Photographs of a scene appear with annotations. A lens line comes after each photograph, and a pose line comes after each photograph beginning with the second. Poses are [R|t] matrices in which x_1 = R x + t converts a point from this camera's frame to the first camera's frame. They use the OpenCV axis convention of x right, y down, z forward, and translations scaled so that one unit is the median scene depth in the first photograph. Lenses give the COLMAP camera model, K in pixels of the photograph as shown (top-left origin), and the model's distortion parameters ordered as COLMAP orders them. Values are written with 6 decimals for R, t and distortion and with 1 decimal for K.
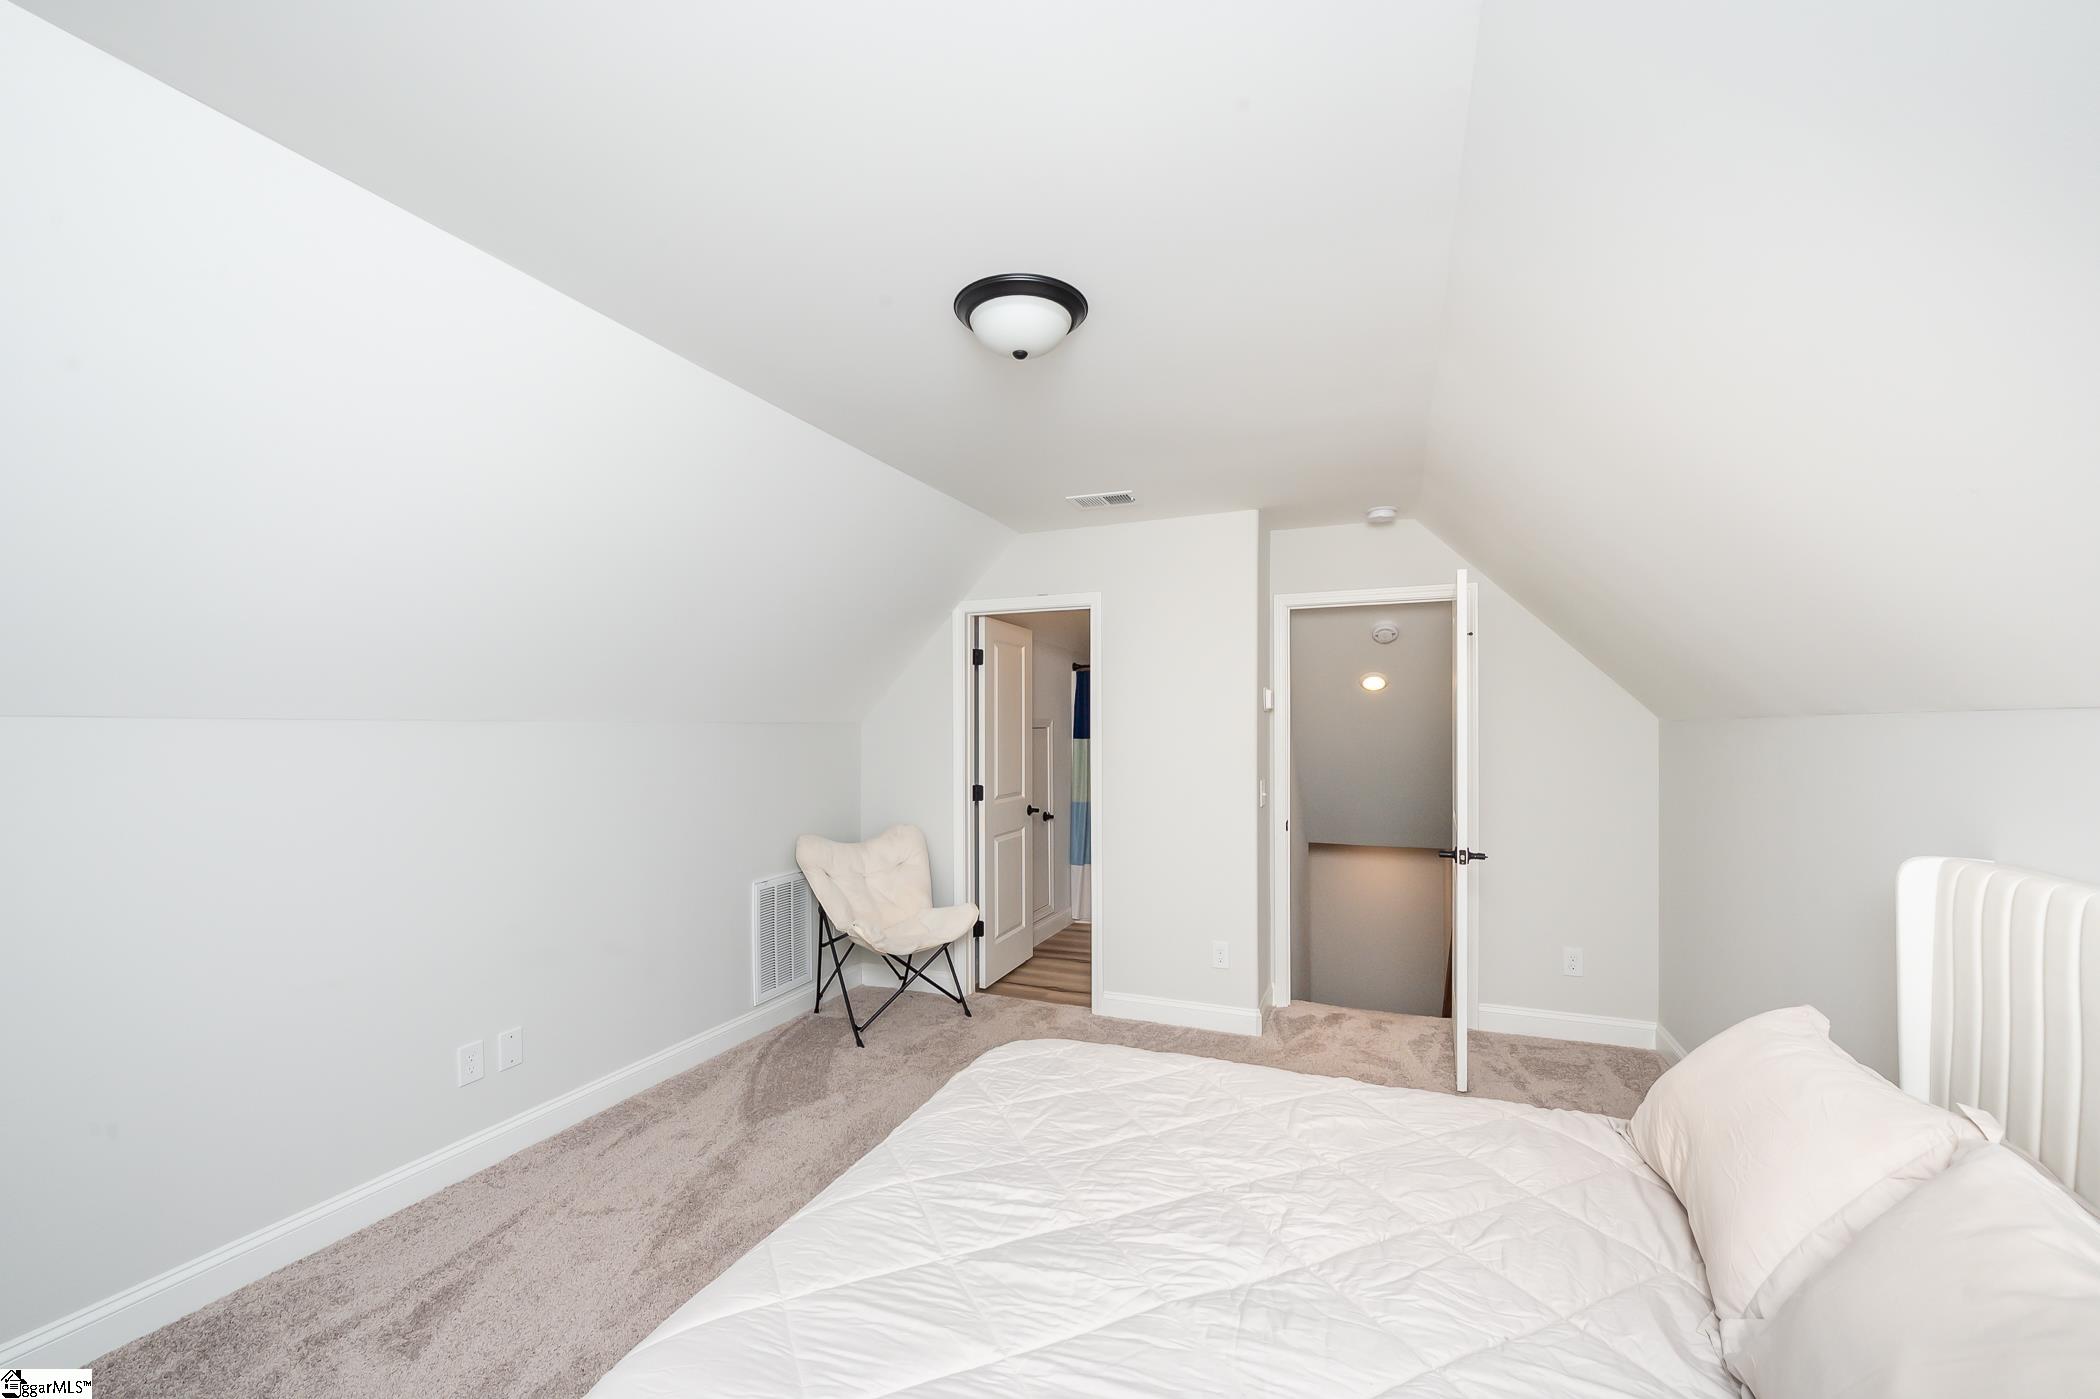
lens RADIAL K [[843.3, 0, 1051.8], [0, 843.3, 740.3], [0, 0, 1]] dist [-0.000374, 0.000004]
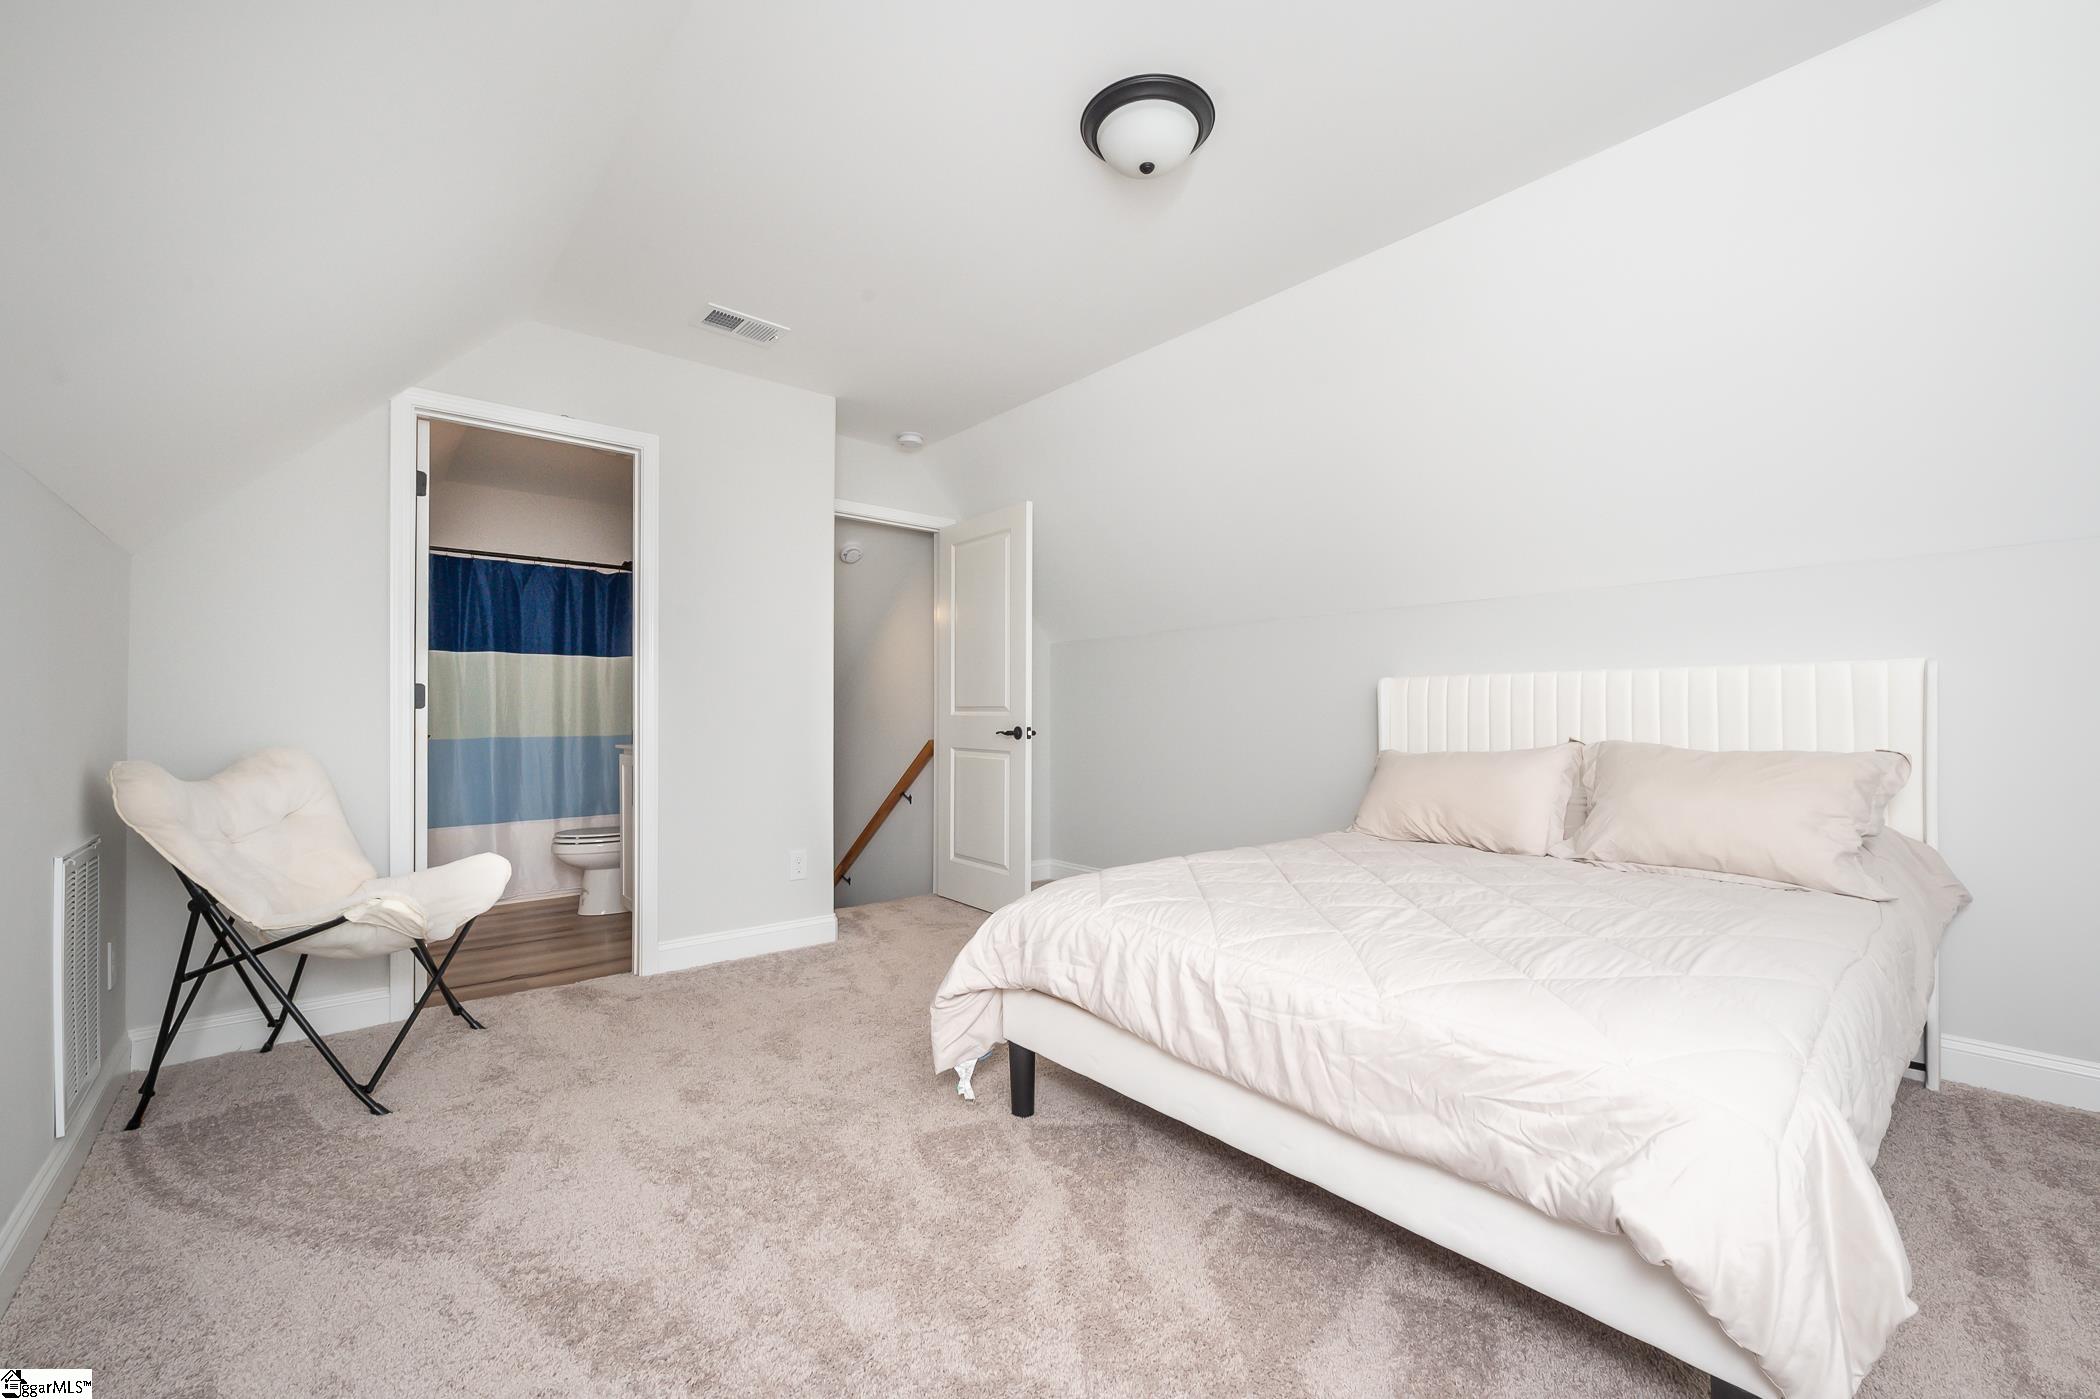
lens RADIAL K [[843.2, 0, 1048.1], [0, 843.2, 718.9], [0, 0, 1]] dist [0.000742, 0.000011]
pose [[0.473553, -0.001974, 0.880763, -0.482694], [0.011727, 0.999923, -0.004065, 0.100900], [-0.880687, 0.012254, 0.473540, 0.319785]]
